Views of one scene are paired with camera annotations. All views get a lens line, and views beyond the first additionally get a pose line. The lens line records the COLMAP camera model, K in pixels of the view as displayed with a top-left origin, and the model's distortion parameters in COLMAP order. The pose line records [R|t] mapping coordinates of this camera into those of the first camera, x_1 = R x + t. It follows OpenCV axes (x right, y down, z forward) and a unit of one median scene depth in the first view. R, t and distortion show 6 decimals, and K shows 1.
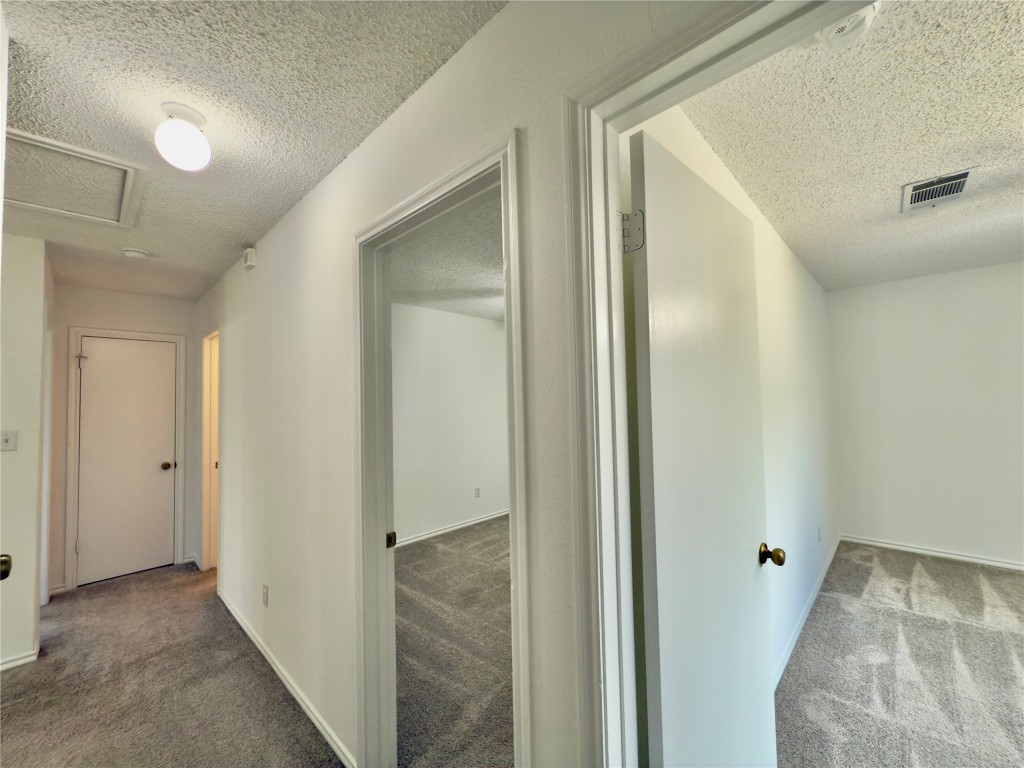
lens RADIAL K [[409.2, 0, 513.1], [0, 409.2, 383.9], [0, 0, 1]] dist [-0.001141, 0.000710]
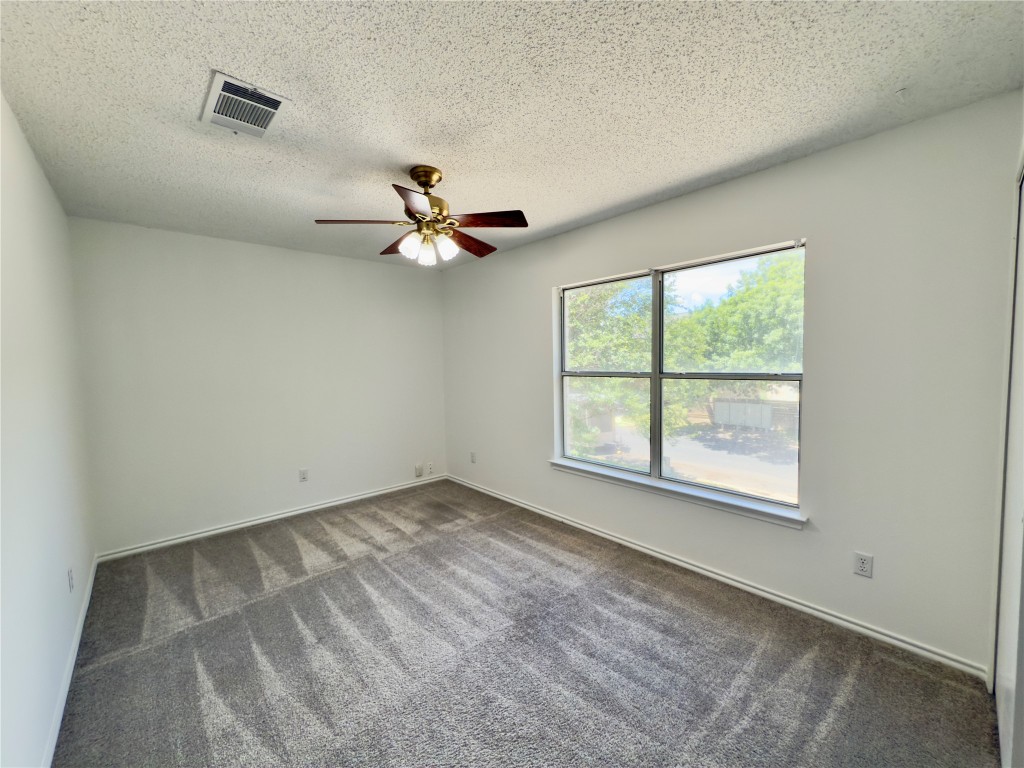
lens RADIAL K [[409.2, 0, 511.4], [0, 409.2, 383.6], [0, 0, 1]] dist [-0.001141, 0.000710]
pose [[0.073196, -0.043129, 0.996385, 0.164859], [-0.021022, 0.998776, 0.044777, 0.007471], [-0.997096, -0.024224, 0.072200, 0.263207]]
